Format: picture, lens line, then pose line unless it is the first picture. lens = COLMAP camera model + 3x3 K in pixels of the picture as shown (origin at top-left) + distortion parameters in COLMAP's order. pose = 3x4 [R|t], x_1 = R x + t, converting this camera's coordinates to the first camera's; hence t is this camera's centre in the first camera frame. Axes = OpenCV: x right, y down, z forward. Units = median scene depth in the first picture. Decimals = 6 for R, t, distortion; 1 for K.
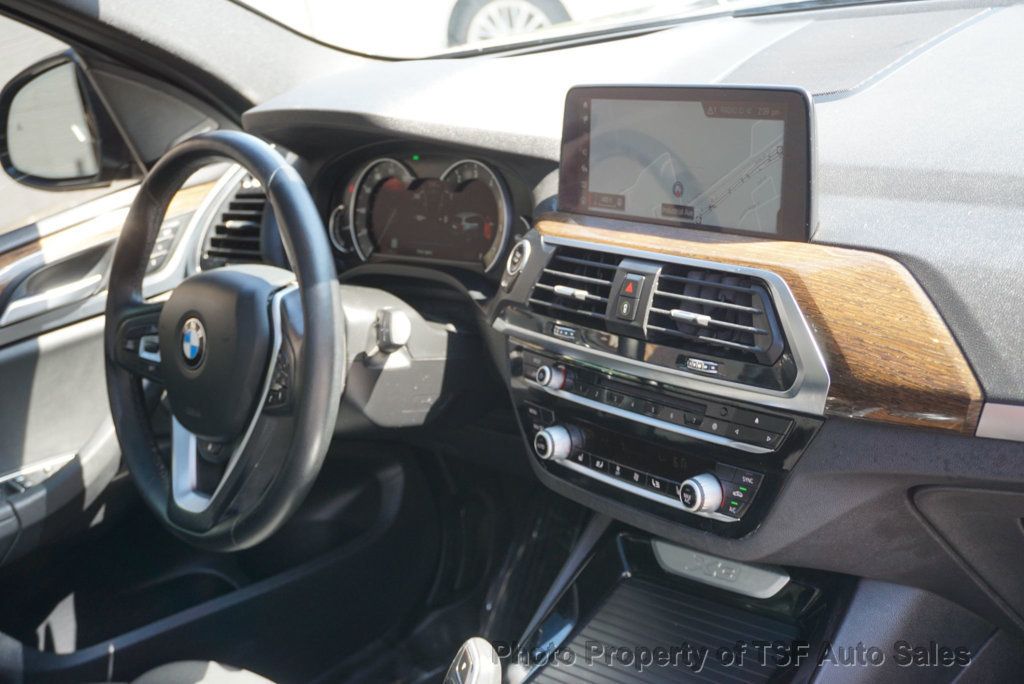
lens RADIAL K [[1476.0, 0, 512.0], [0, 1476.0, 342.0], [0, 0, 1]] dist [0.019607, 0.014055]
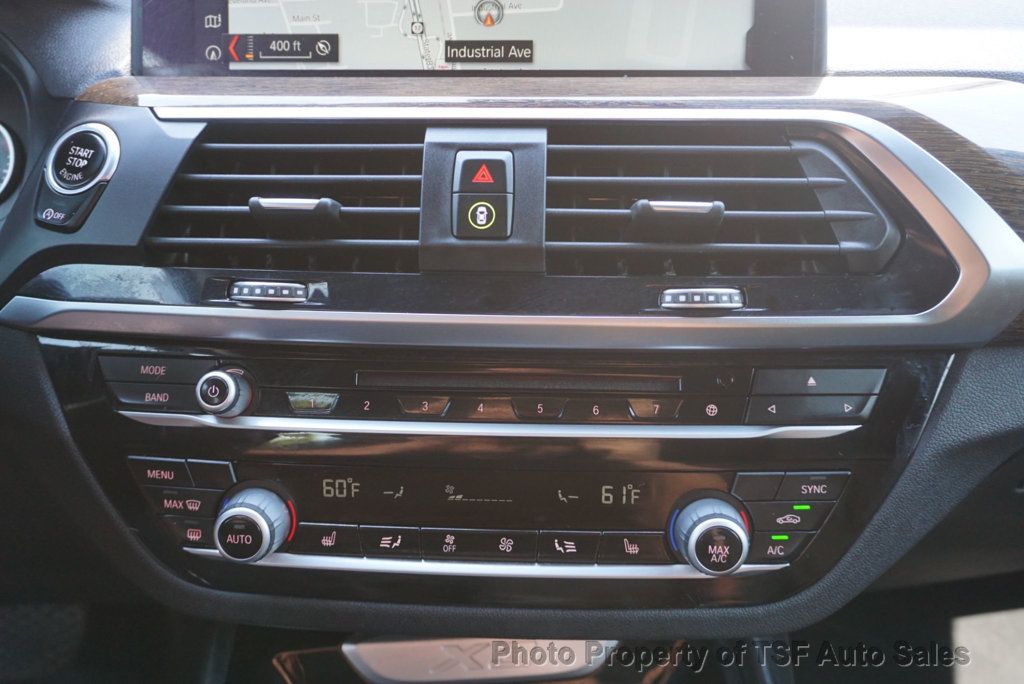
lens RADIAL K [[884.7, 0, 509.8], [0, 884.7, 331.0], [0, 0, 1]] dist [-0.006050, 0.003941]
pose [[0.605797, -0.079010, 0.791687, -0.155567], [0.131697, 0.991288, -0.001844, 0.017630], [-0.784644, 0.105380, 0.610925, 0.800693]]
